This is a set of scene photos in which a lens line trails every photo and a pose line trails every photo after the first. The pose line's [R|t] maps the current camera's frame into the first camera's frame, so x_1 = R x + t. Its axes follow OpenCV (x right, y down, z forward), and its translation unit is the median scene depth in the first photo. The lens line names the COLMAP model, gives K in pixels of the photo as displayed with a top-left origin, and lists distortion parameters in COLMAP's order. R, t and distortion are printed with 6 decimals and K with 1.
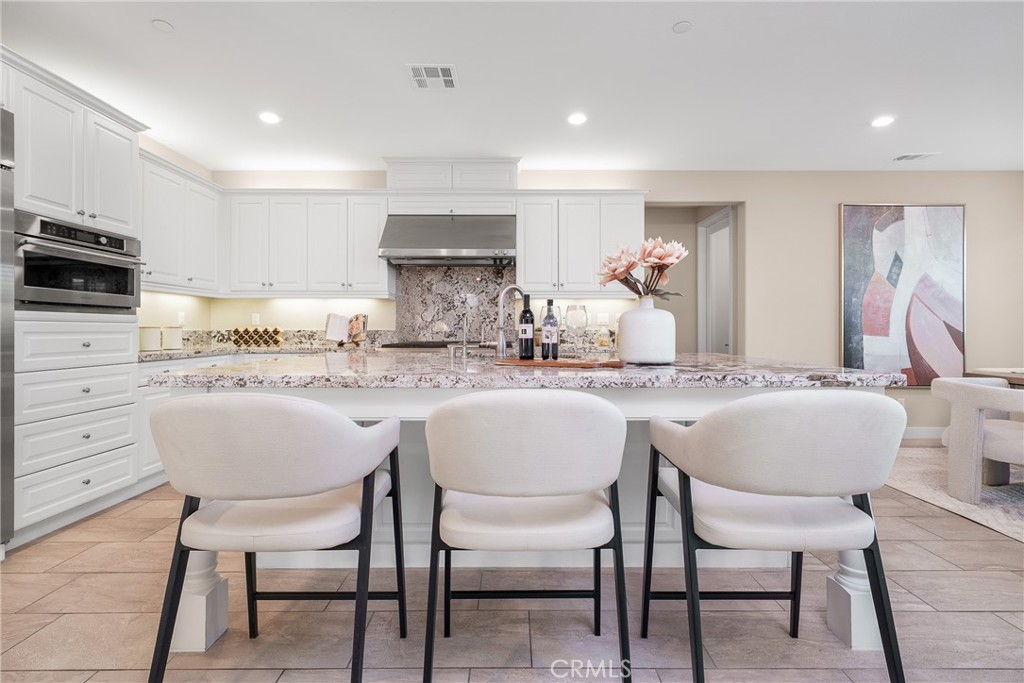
lens RADIAL K [[463.2, 0, 513.1], [0, 463.2, 328.3], [0, 0, 1]] dist [0.003288, 0.000795]
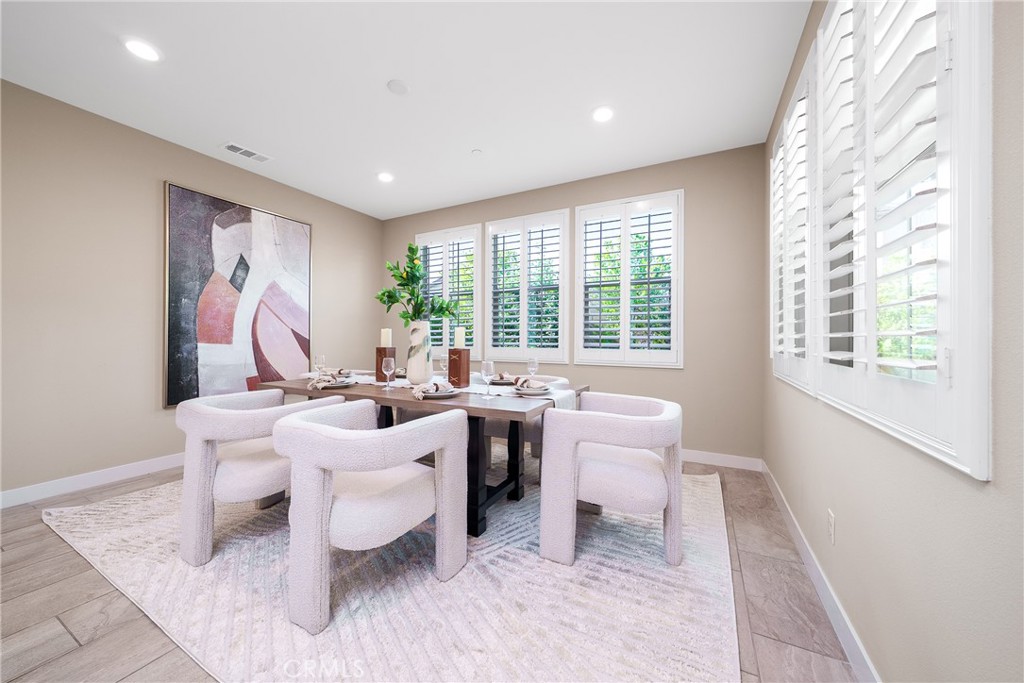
lens RADIAL K [[363.4, 0, 511.4], [0, 363.4, 337.1], [0, 0, 1]] dist [-0.000338, -0.000015]
pose [[0.466372, 0.001842, 0.884587, 0.428347], [-0.006060, 0.999981, 0.001113, -0.000330], [-0.884568, -0.005879, 0.466374, 0.169533]]
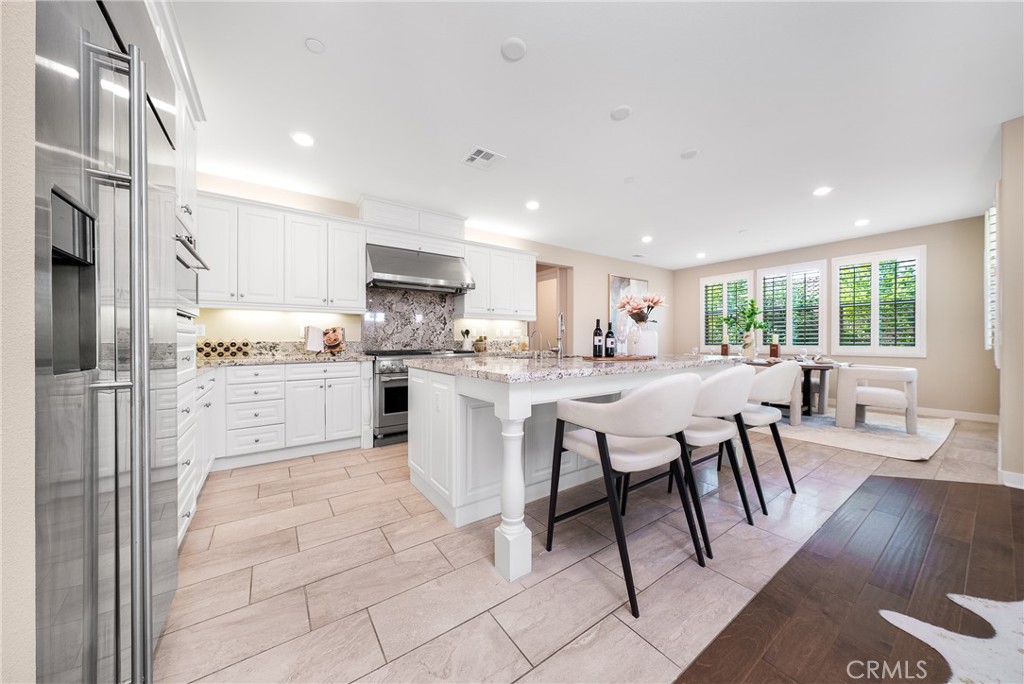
lens RADIAL K [[344.6, 0, 512.0], [0, 344.6, 342.0], [0, 0, 1]] dist [0.000733, 0.000039]
pose [[0.818618, -0.006191, 0.574305, -0.442359], [0.002702, 0.999972, 0.006929, 0.000731], [-0.574332, -0.004120, 0.818612, 0.065966]]
